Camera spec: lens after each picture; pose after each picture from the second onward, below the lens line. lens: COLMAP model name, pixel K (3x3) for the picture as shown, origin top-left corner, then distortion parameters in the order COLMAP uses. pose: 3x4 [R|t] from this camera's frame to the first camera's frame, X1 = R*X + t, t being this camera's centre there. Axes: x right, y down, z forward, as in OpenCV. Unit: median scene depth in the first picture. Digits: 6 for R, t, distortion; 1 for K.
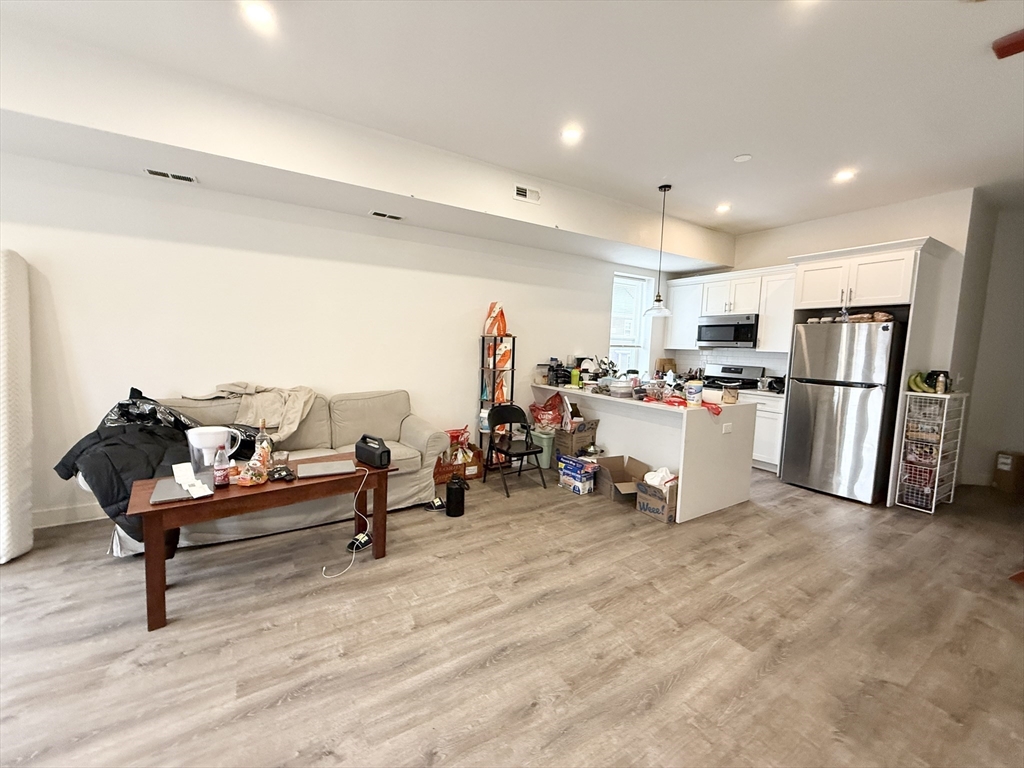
lens RADIAL K [[409.3, 0, 507.5], [0, 409.3, 382.2], [0, 0, 1]] dist [-0.000508, 0.000703]
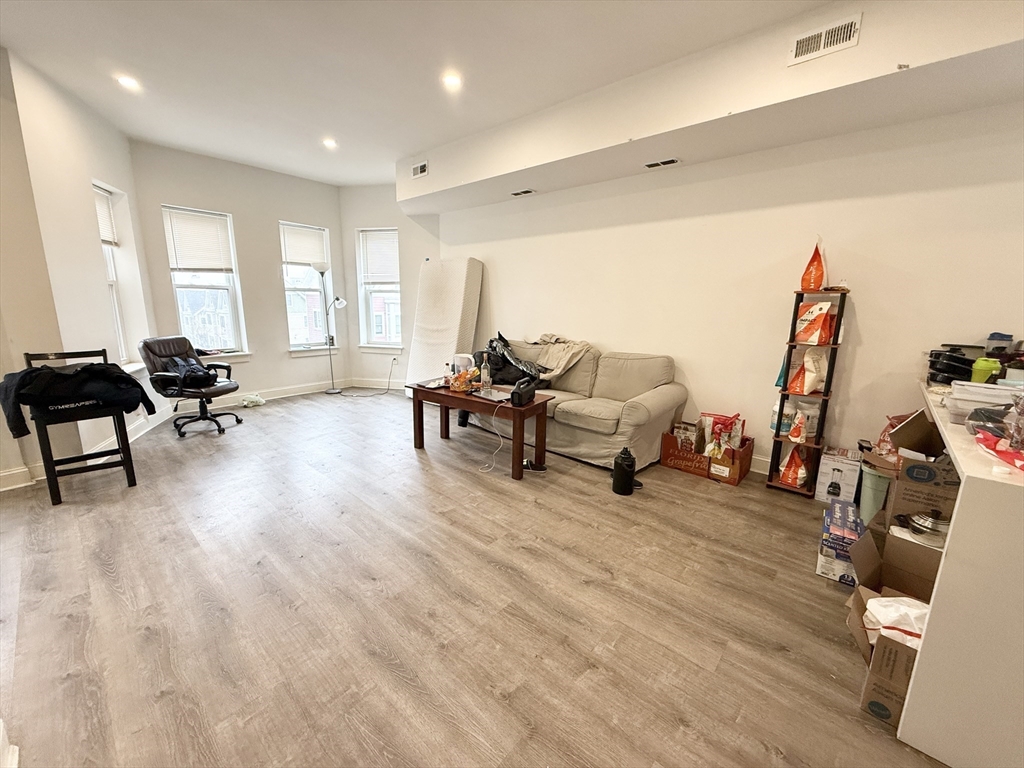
lens RADIAL K [[409.3, 0, 508.3], [0, 409.3, 382.4], [0, 0, 1]] dist [-0.000508, 0.000703]
pose [[0.274996, 0.165919, -0.947021, 0.725976], [-0.101610, 0.984496, 0.142980, -0.024238], [0.956061, 0.056908, 0.287591, 0.562669]]
